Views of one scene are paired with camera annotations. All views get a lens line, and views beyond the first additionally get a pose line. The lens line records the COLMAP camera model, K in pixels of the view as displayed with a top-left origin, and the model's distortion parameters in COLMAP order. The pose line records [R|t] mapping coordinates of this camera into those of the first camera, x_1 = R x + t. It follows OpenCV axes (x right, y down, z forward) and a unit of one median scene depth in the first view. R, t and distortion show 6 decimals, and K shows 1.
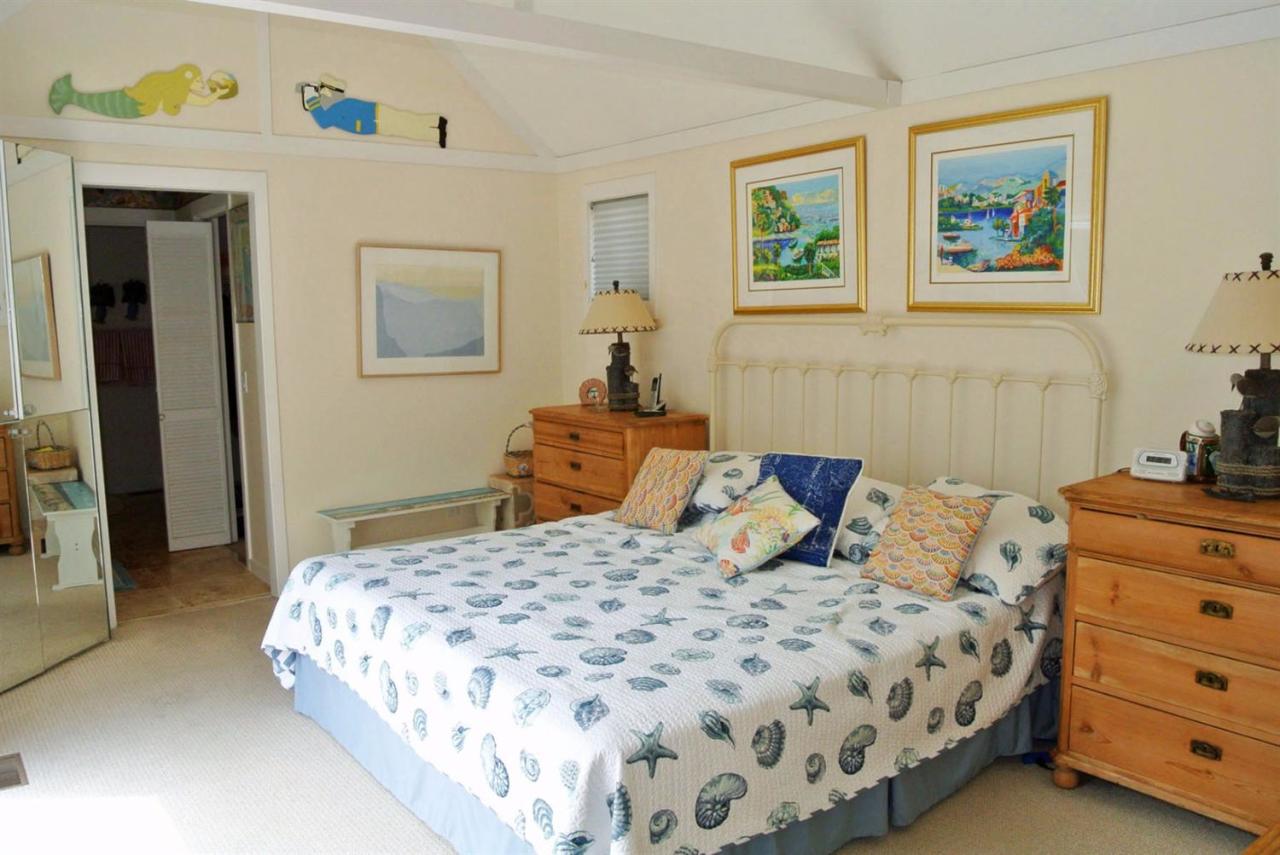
lens RADIAL K [[992.3, 0, 640.0], [0, 992.3, 427.5], [0, 0, 1]] dist [-0.090316, 0.042896]
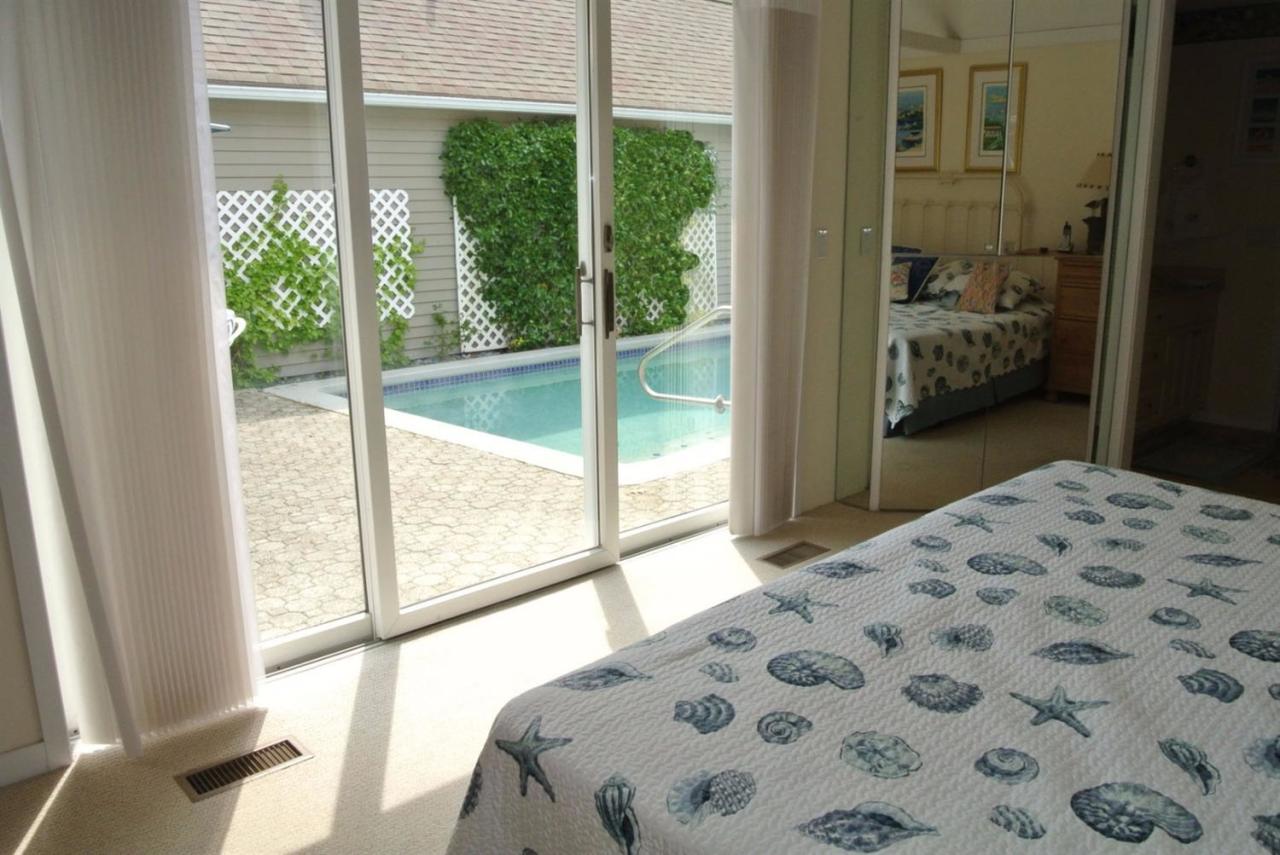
lens RADIAL K [[992.3, 0, 640.0], [0, 992.3, 427.5], [0, 0, 1]] dist [-0.090316, 0.042896]
pose [[0.090426, 0.234160, -0.967984, 0.433699], [-0.112857, 0.968114, 0.223649, -0.028273], [0.989488, 0.089020, 0.113969, 0.708473]]
